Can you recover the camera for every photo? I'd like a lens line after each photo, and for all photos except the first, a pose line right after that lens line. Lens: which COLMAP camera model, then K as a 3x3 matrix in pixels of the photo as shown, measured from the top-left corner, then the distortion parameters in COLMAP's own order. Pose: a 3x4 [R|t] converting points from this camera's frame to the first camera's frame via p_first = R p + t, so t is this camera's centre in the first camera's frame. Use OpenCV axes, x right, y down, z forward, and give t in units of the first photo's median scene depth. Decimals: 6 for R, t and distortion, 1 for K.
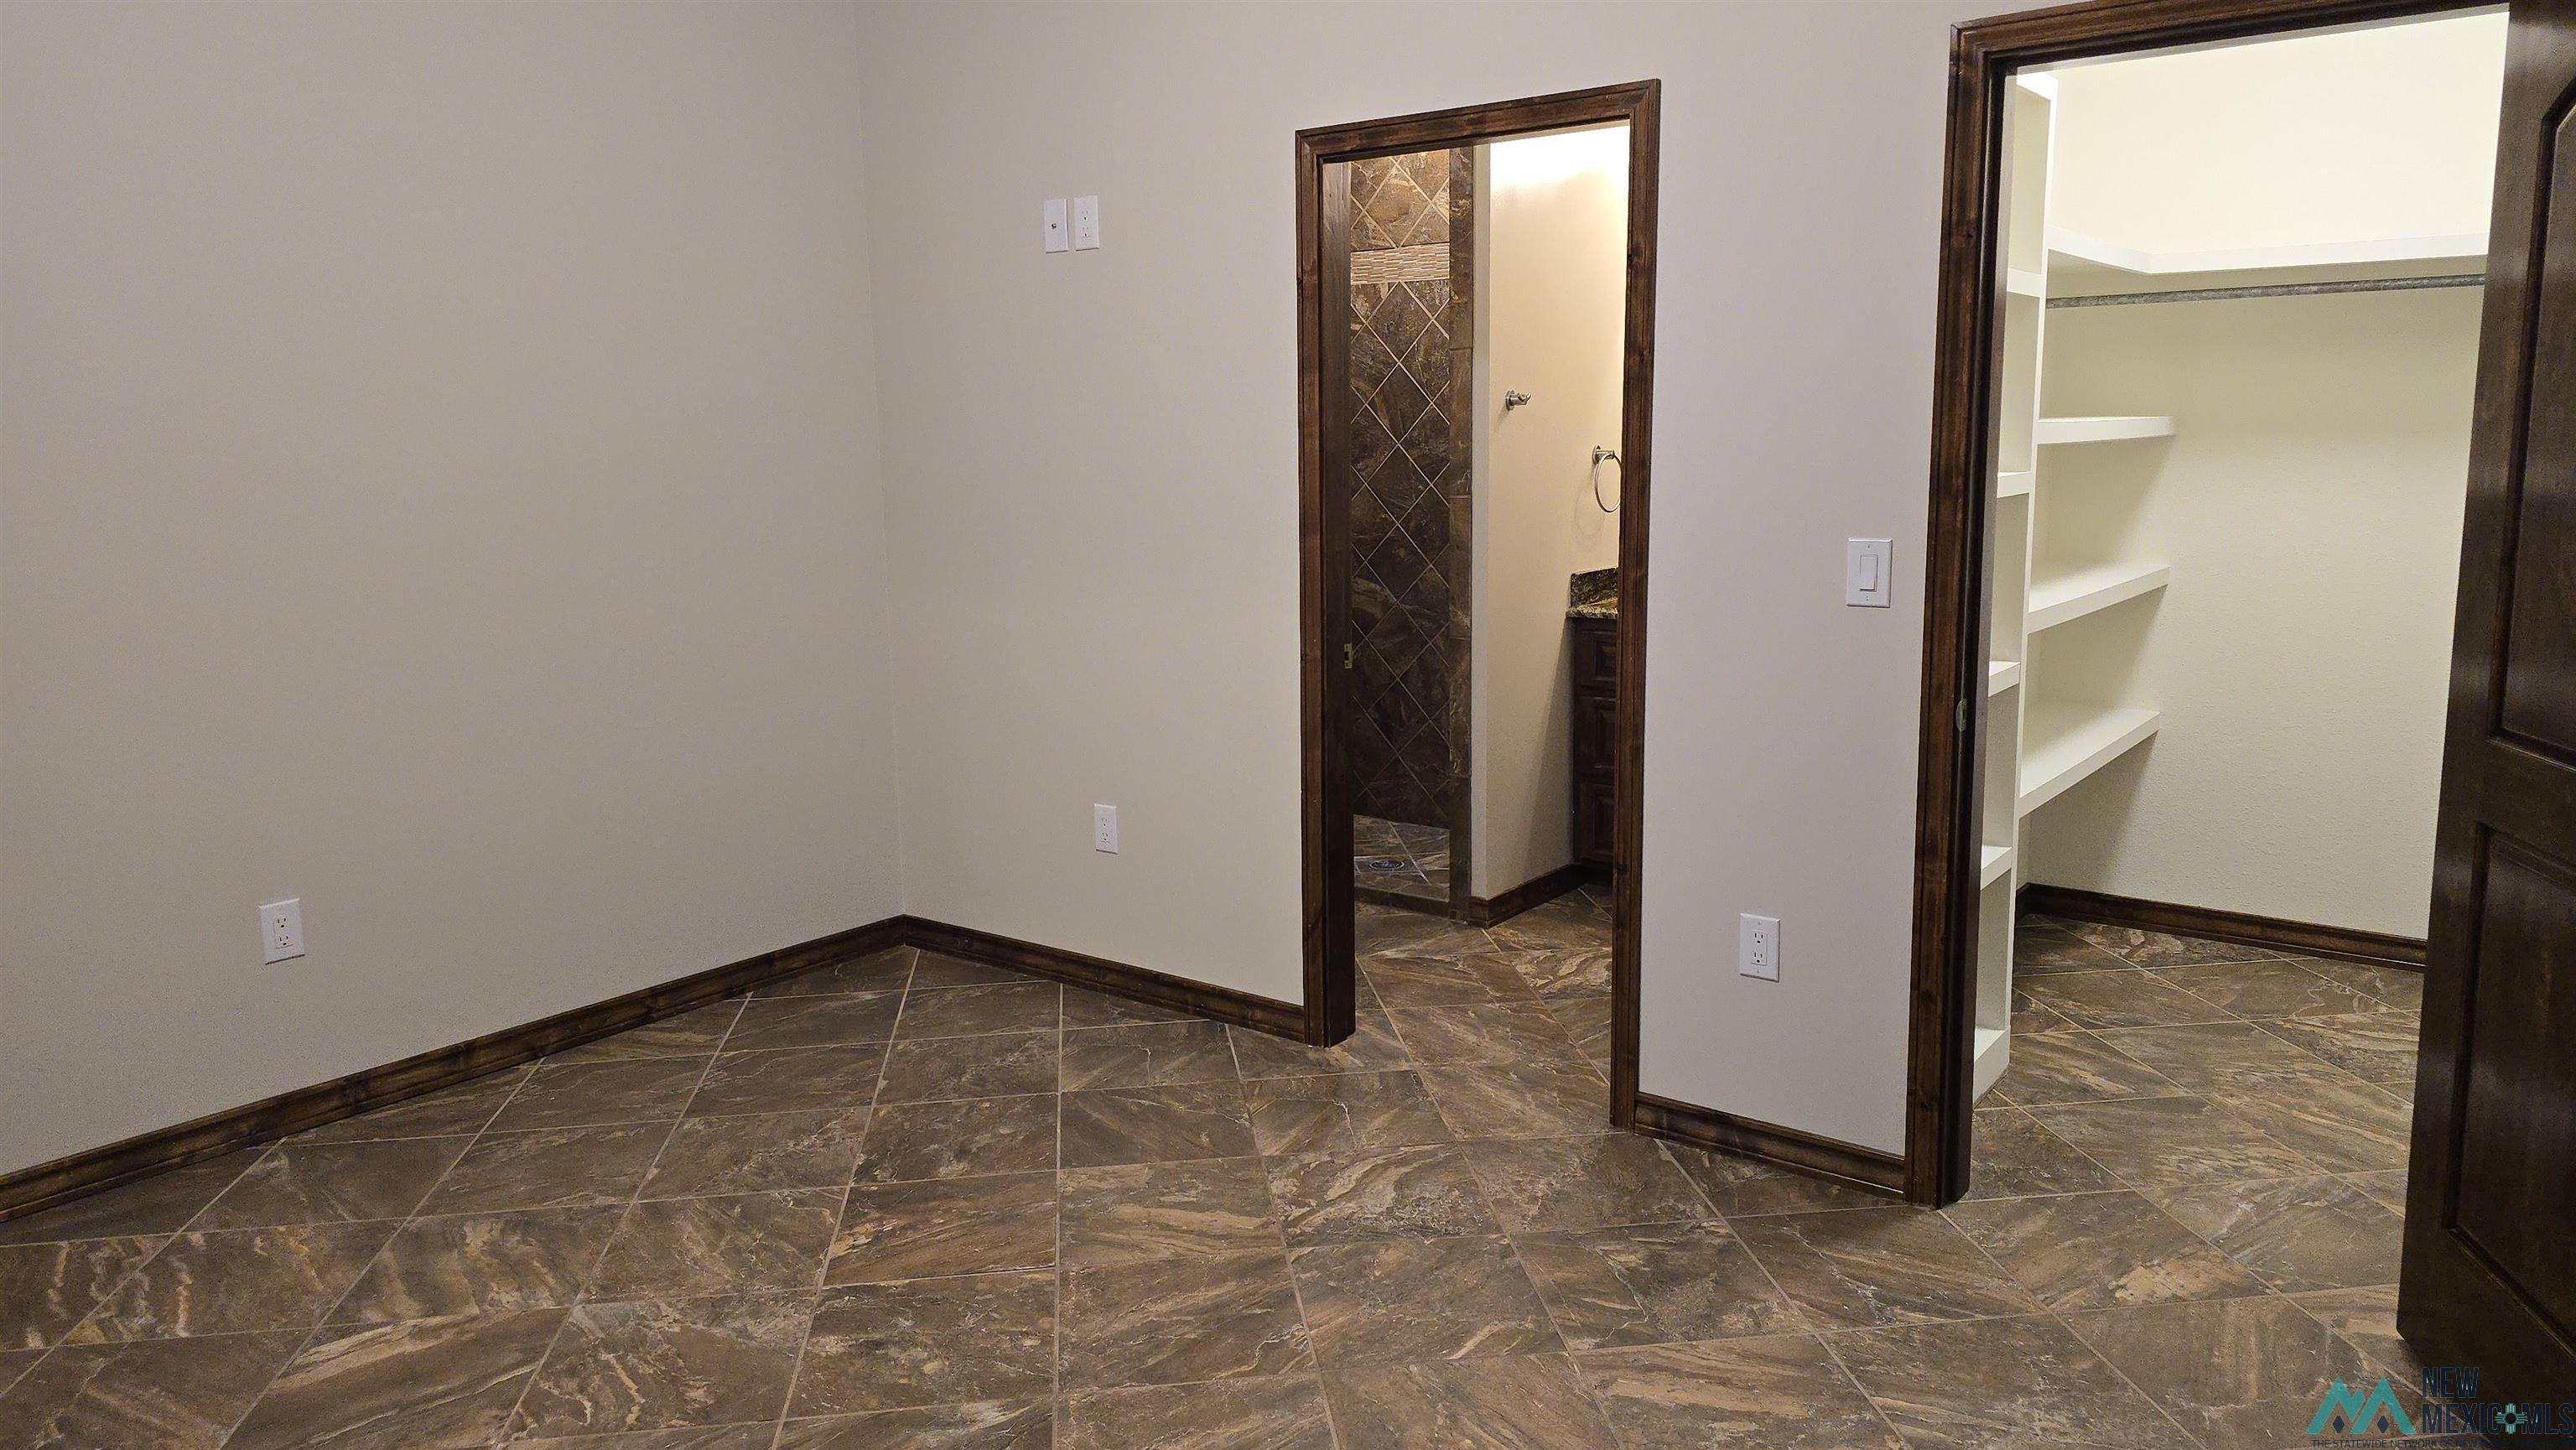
lens RADIAL K [[1735.4, 0, 1299.4], [0, 1735.4, 690.4], [0, 0, 1]] dist [0.093154, -0.088709]
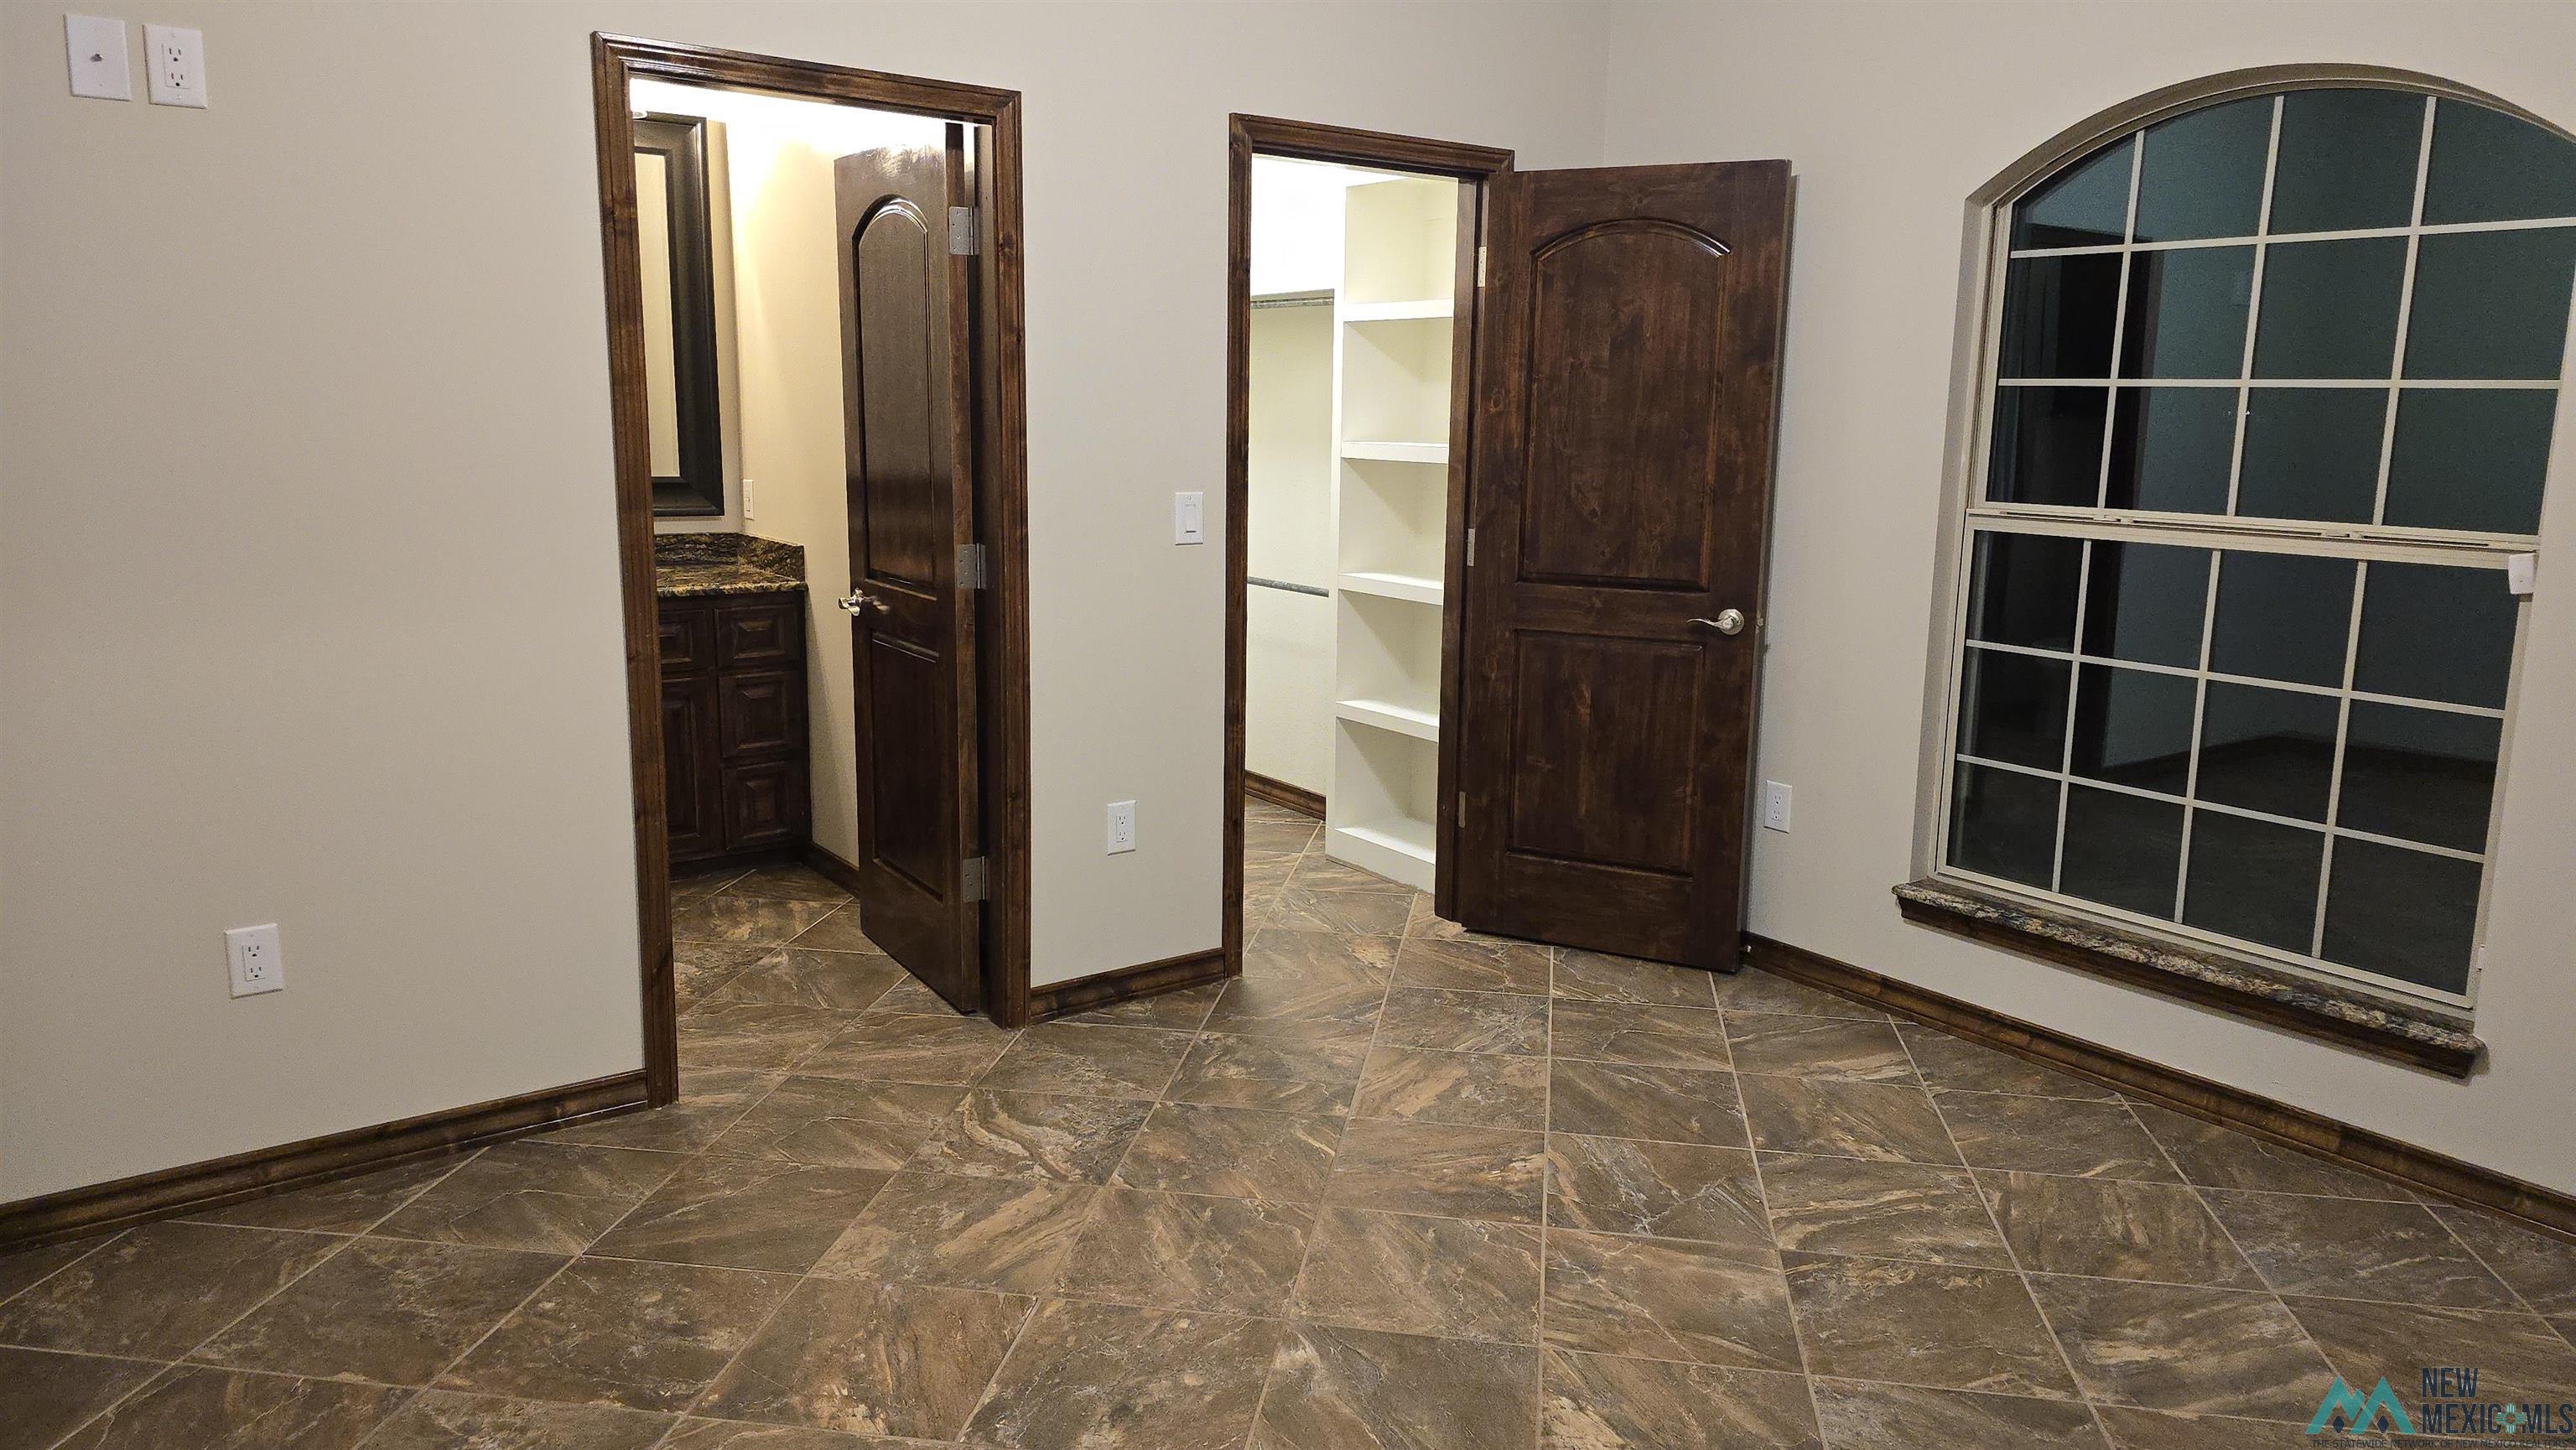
lens RADIAL K [[1735.4, 0, 1299.4], [0, 1735.4, 690.4], [0, 0, 1]] dist [0.093154, -0.088709]
pose [[0.276025, -0.138790, 0.951077, -0.845797], [0.125960, 0.986209, 0.107360, -0.062915], [-0.952861, 0.090164, 0.289701, 0.515367]]
